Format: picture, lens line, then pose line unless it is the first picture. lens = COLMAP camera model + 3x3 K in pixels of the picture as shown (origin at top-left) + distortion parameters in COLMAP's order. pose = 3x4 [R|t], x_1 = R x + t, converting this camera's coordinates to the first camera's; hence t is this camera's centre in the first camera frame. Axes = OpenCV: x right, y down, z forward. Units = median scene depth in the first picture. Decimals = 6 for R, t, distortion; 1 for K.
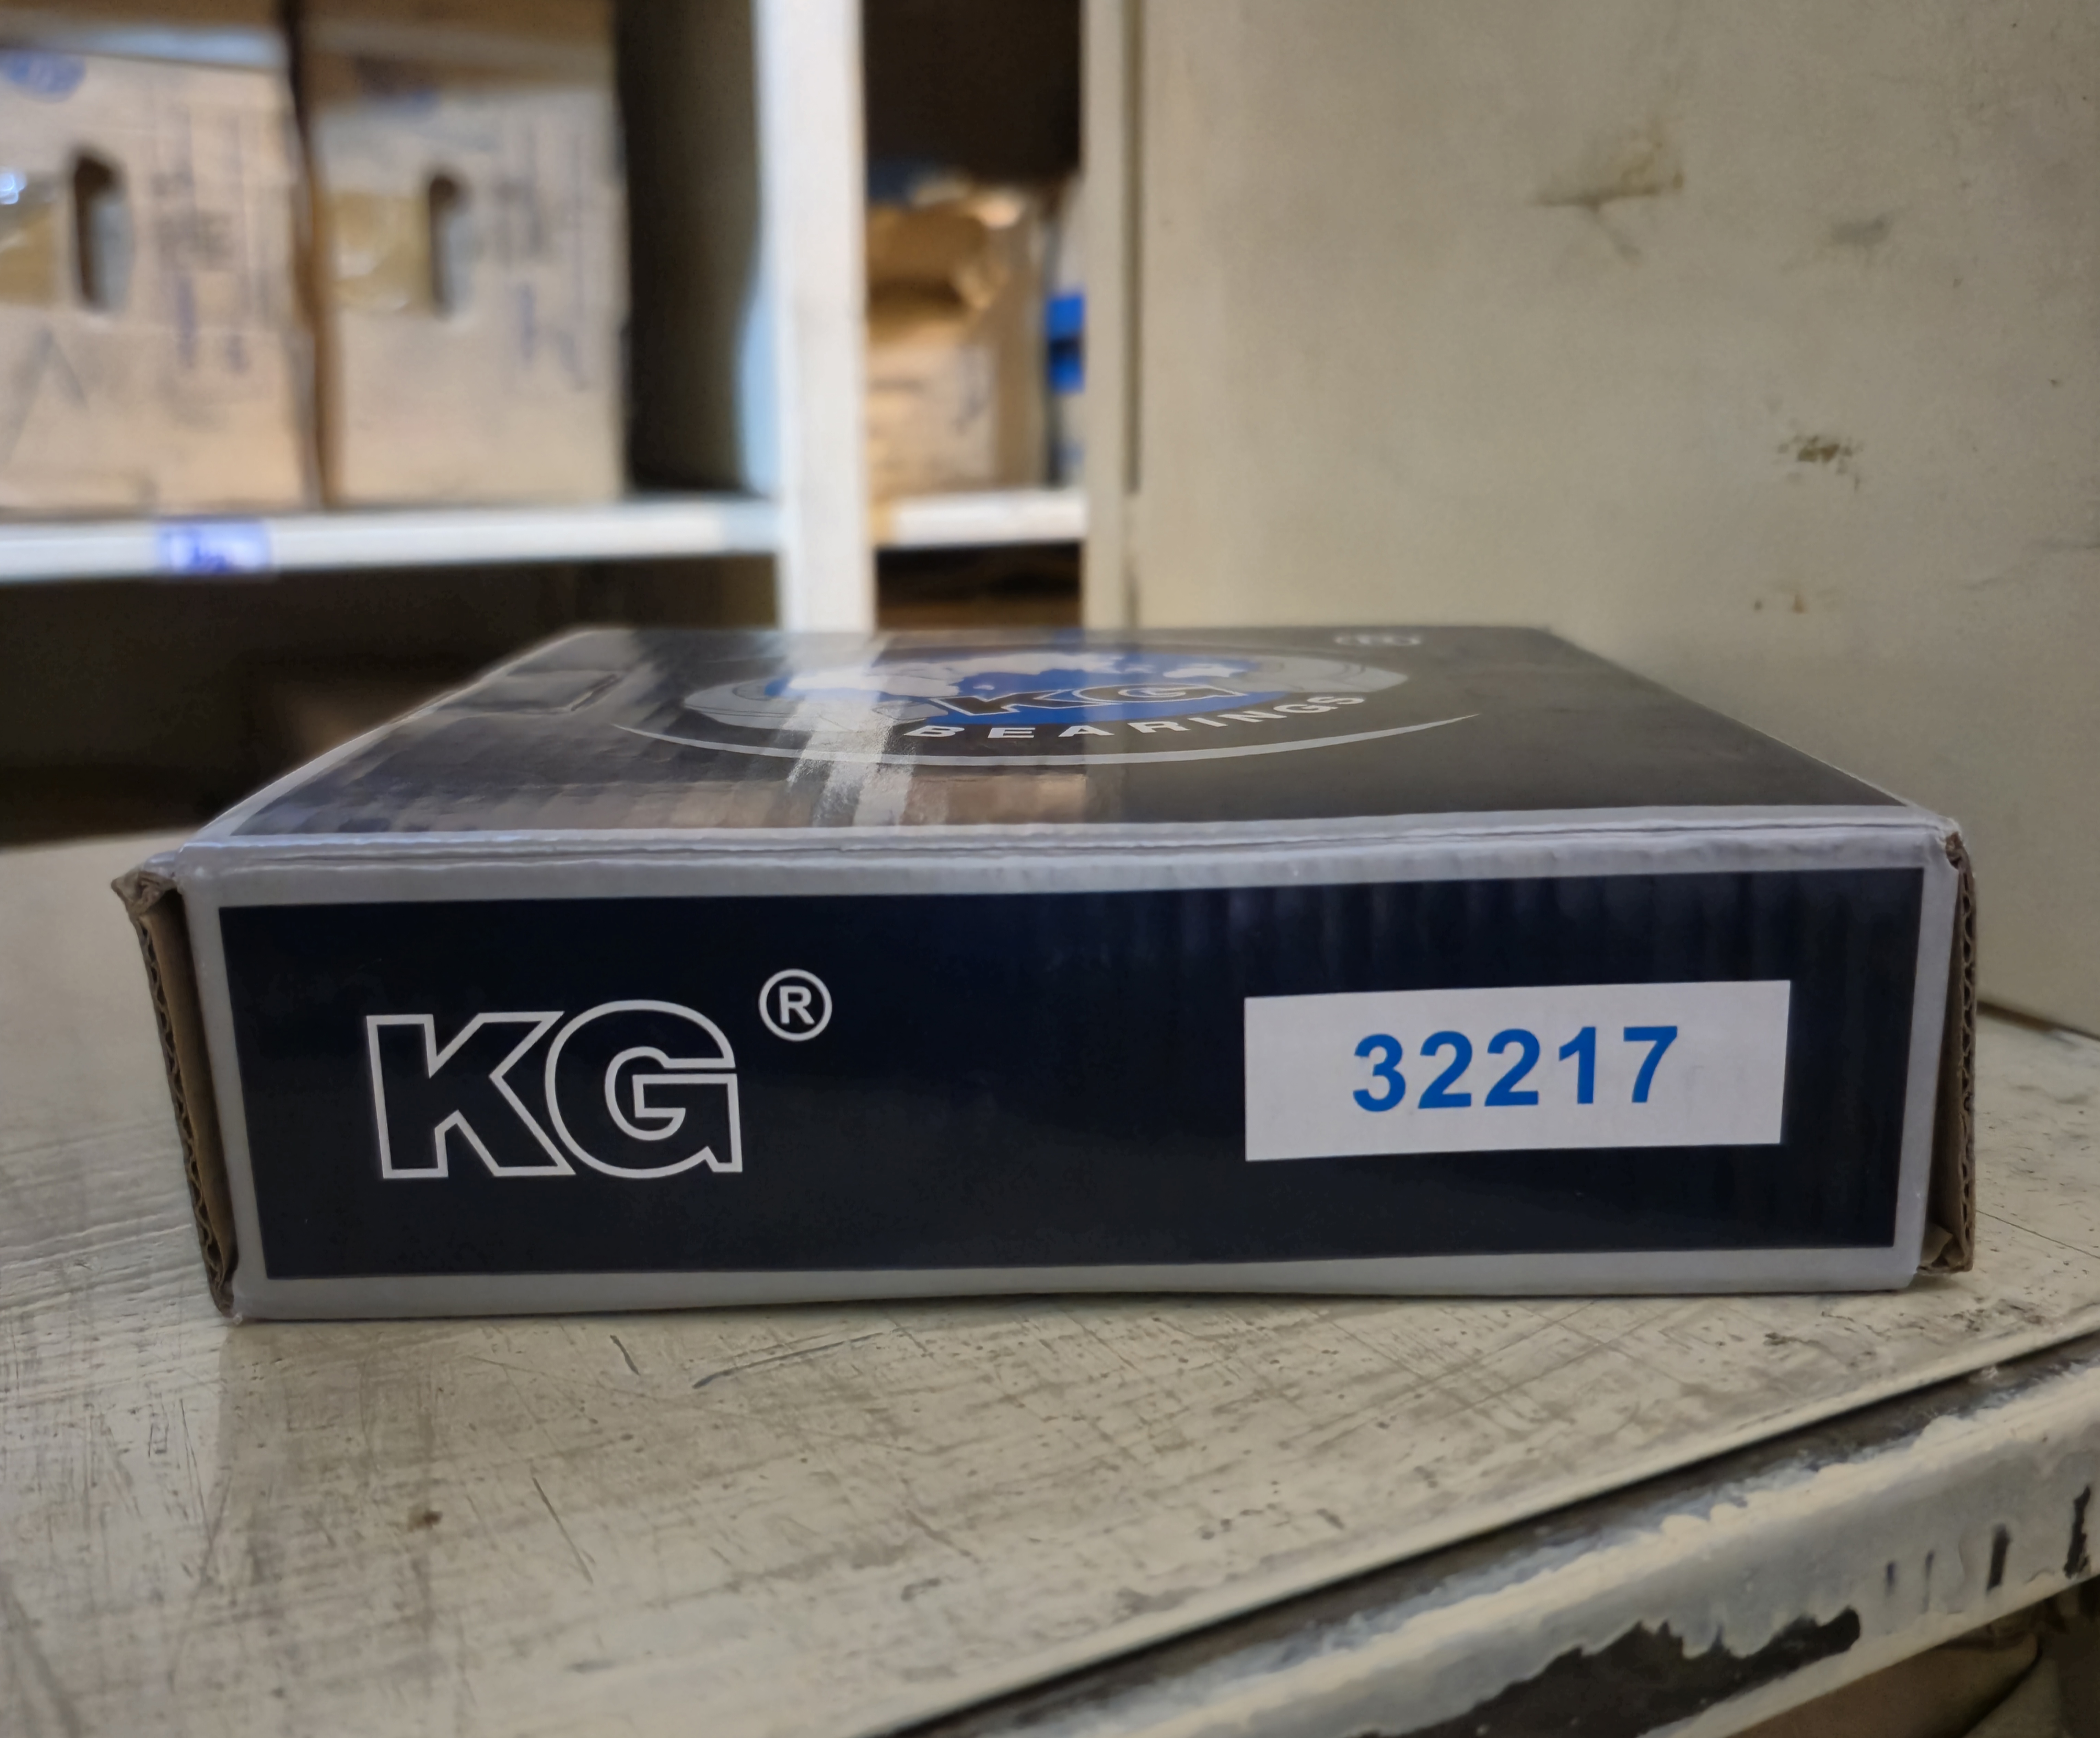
lens RADIAL K [[1878.9, 0, 1061.4], [0, 1878.9, 914.4], [0, 0, 1]] dist [0.115002, -0.228562]
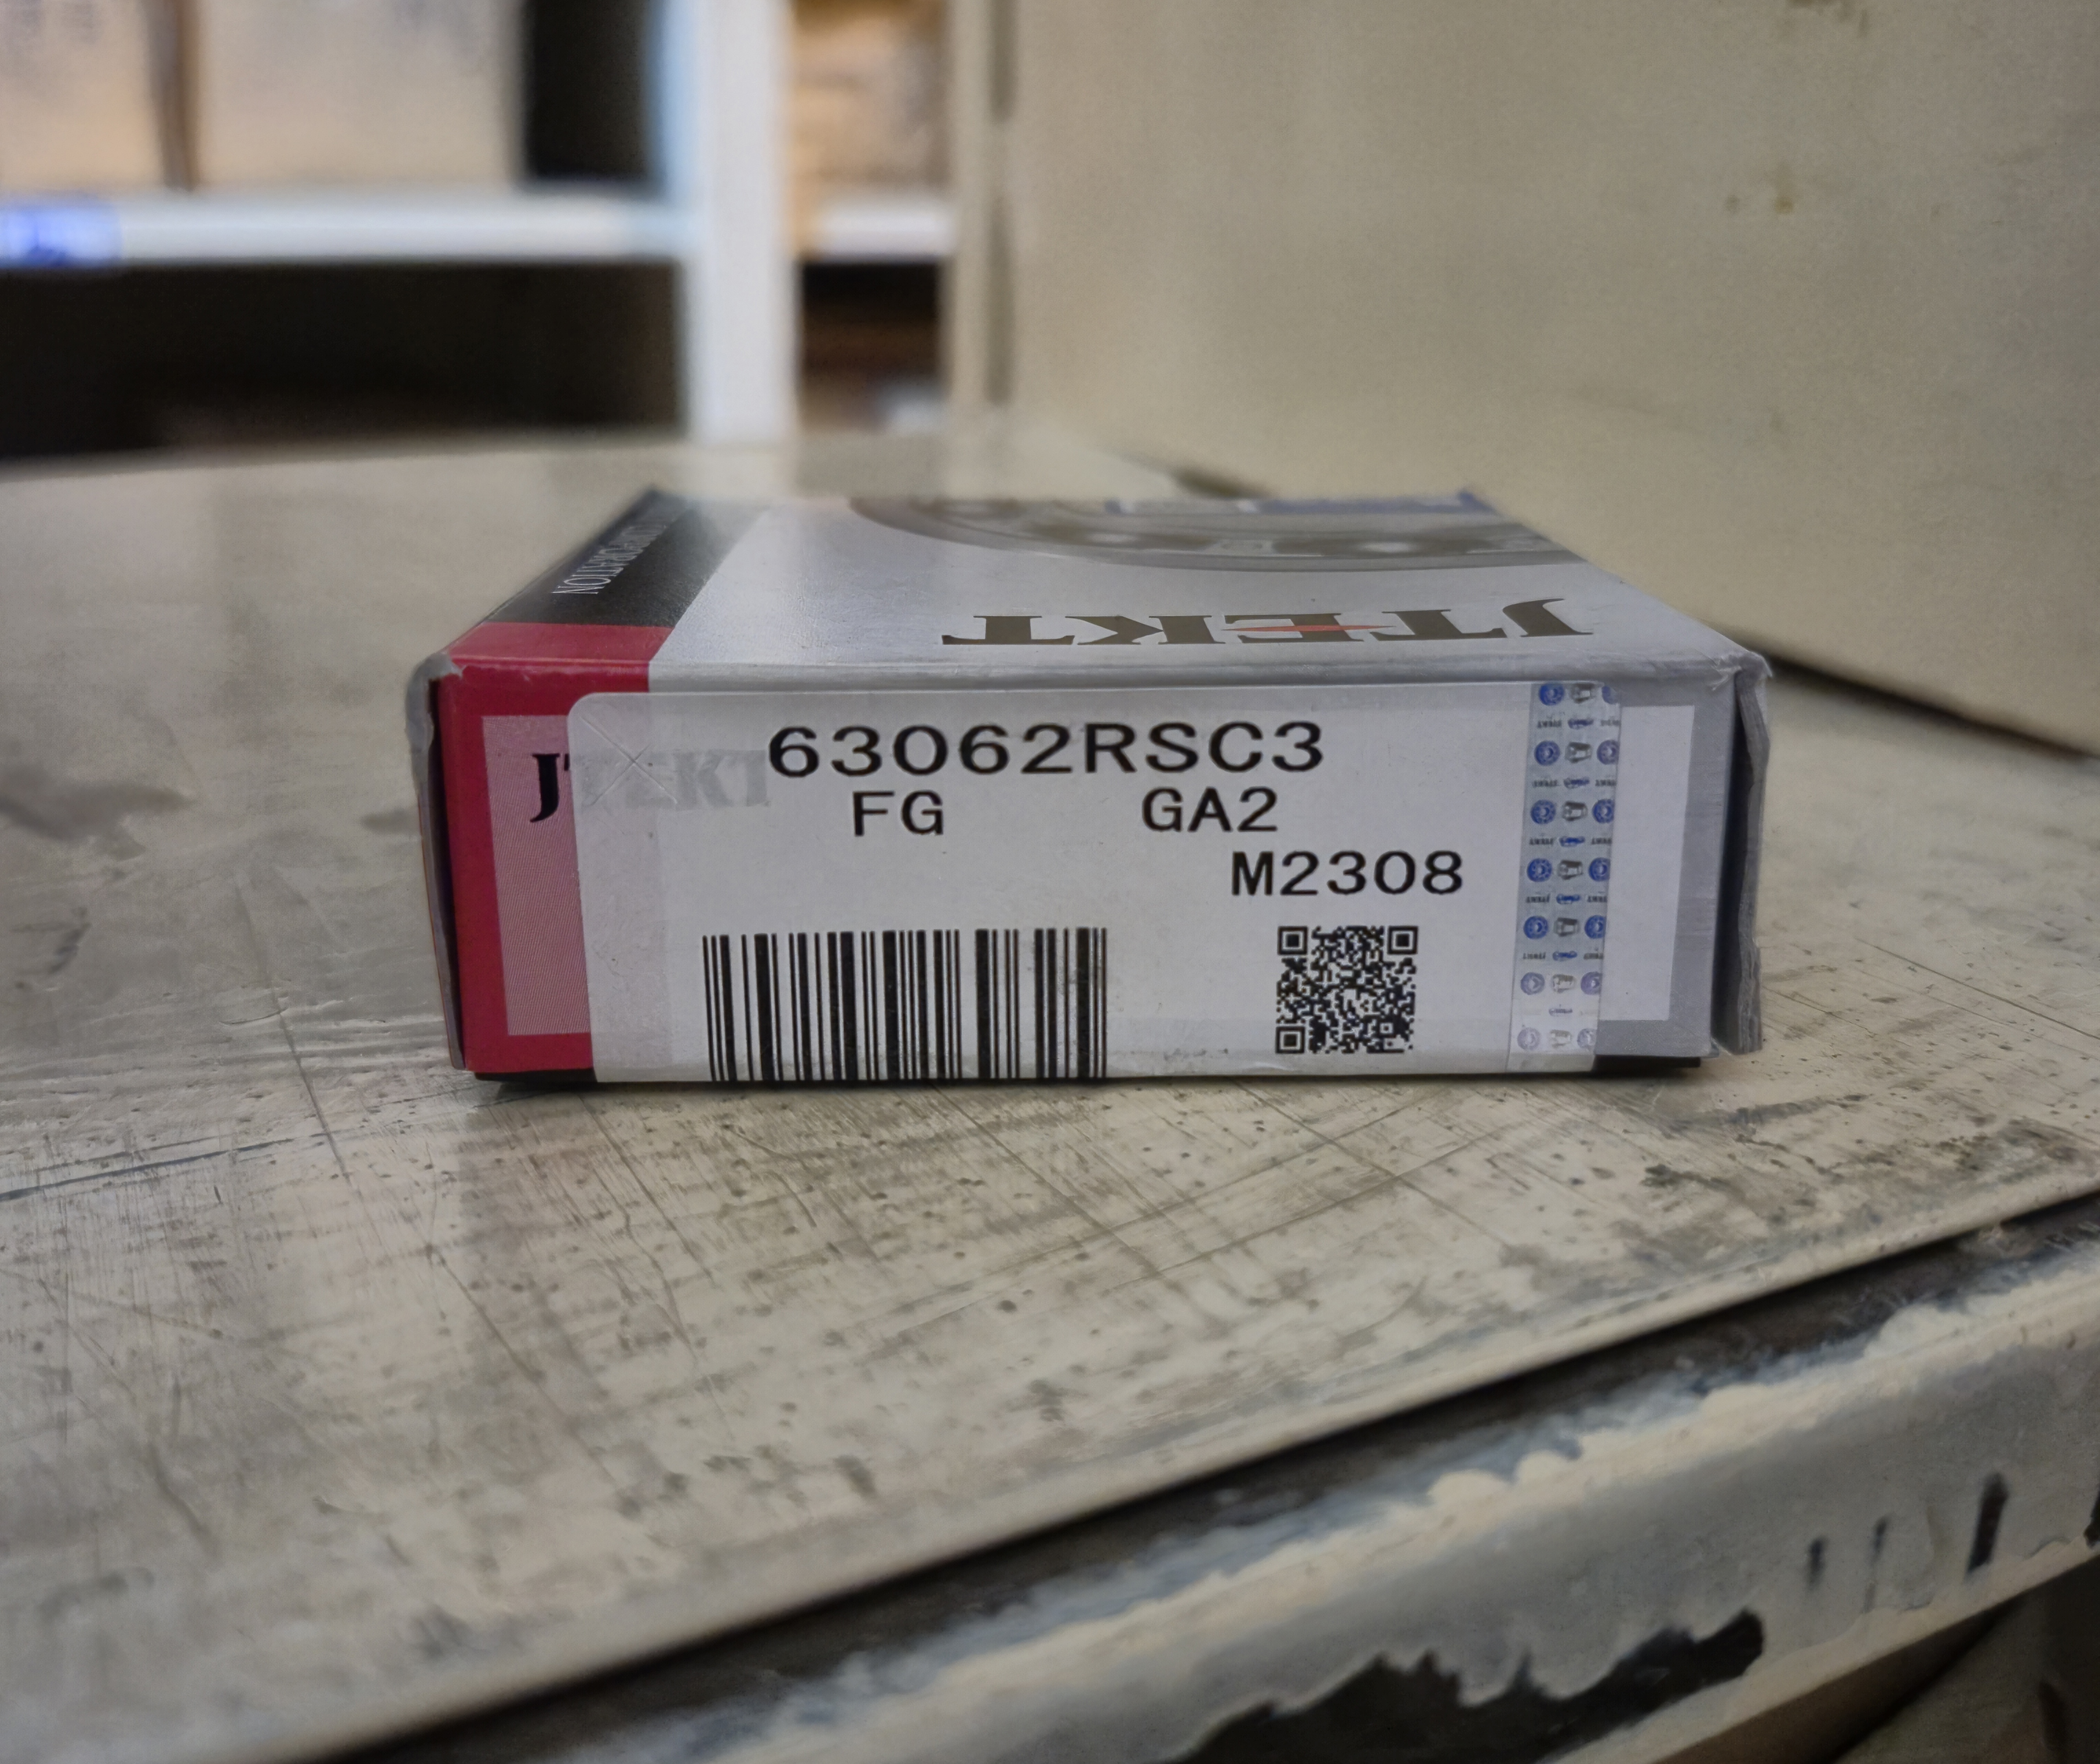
lens RADIAL K [[1968.7, 0, 1045.6], [0, 1968.7, 799.7], [0, 0, 1]] dist [0.117687, -0.281287]
pose [[0.999703, 0.023517, 0.006399, 0.171203], [-0.023850, 0.998030, 0.058030, 0.066584], [-0.005021, -0.058166, 0.998294, 0.361632]]
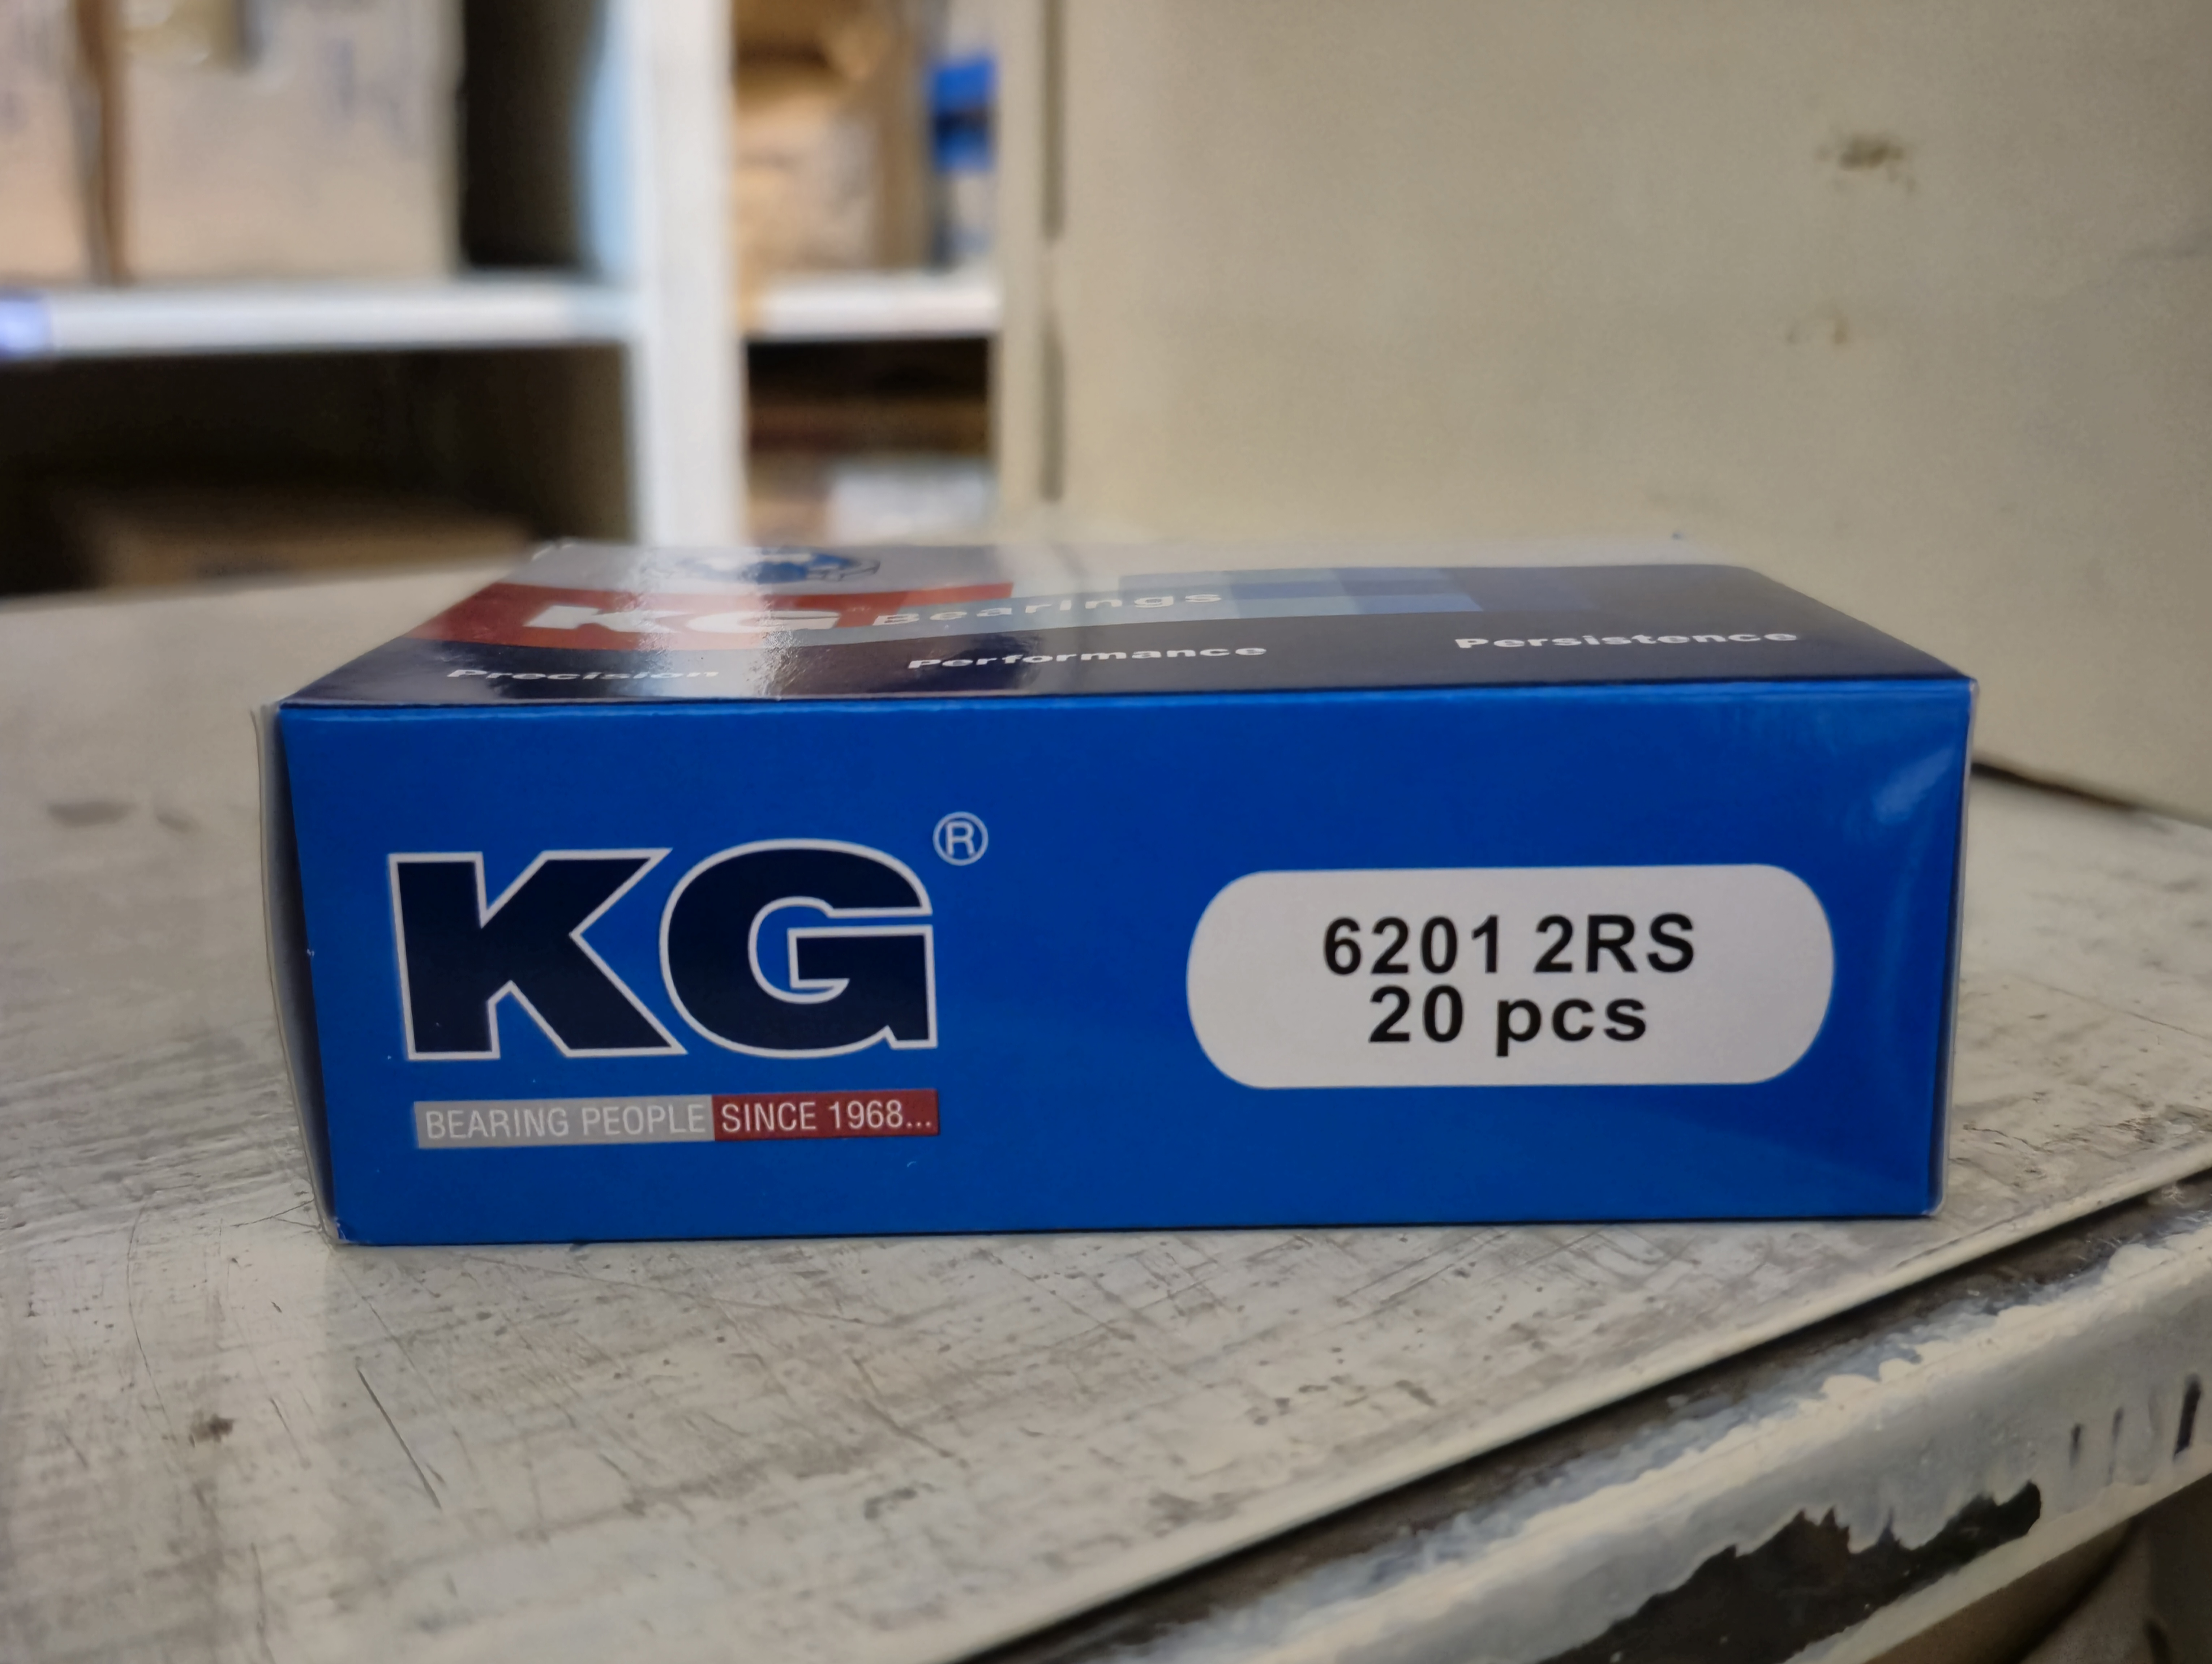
lens RADIAL K [[2023.4, 0, 1098.5], [0, 2023.4, 785.6], [0, 0, 1]] dist [0.106837, -0.230631]
pose [[0.997100, -0.007524, 0.075735, -0.043130], [0.006426, 0.999871, 0.014734, 0.051864], [-0.075836, -0.014204, 0.997019, 0.165445]]
